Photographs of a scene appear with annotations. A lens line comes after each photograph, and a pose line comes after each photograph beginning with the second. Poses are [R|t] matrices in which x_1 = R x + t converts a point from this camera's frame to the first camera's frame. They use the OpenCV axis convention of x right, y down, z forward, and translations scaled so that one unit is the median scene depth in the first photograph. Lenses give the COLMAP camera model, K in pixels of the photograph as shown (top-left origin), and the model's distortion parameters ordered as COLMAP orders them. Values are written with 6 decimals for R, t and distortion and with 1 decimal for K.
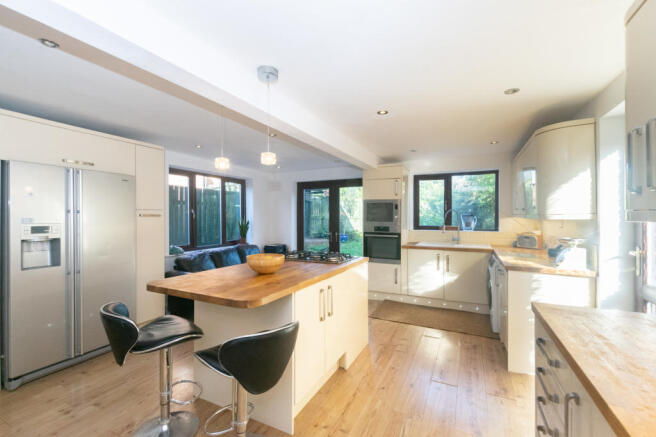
lens RADIAL K [[291.8, 0, 328.5], [0, 291.8, 219.9], [0, 0, 1]] dist [0.008310, 0.000117]
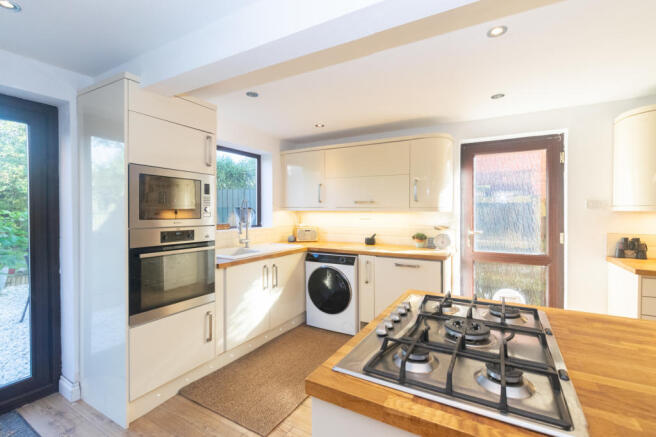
lens RADIAL K [[291.8, 0, 328.5], [0, 291.8, 219.9], [0, 0, 1]] dist [0.008310, 0.000117]
pose [[0.032062, -0.029391, 0.999054, -0.256363], [0.013912, 0.999484, 0.028957, -0.002803], [-0.999389, 0.012971, 0.032454, 0.777414]]
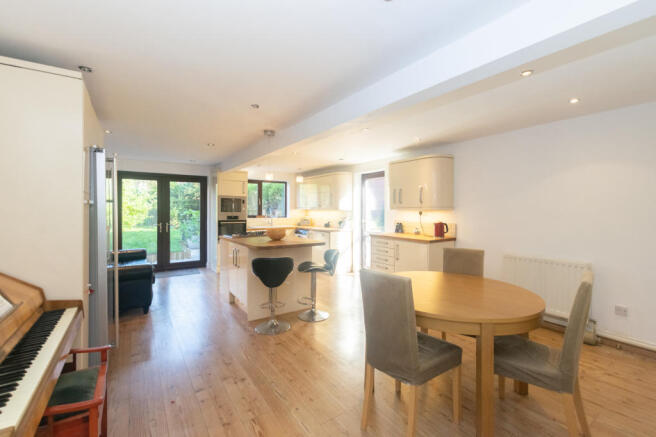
lens RADIAL K [[291.8, 0, 328.5], [0, 291.8, 219.9], [0, 0, 1]] dist [0.008310, 0.000117]
pose [[0.475834, -0.025994, 0.879151, -0.817489], [0.006114, 0.999637, 0.026248, 0.009089], [-0.879514, -0.007115, 0.475820, -0.035260]]
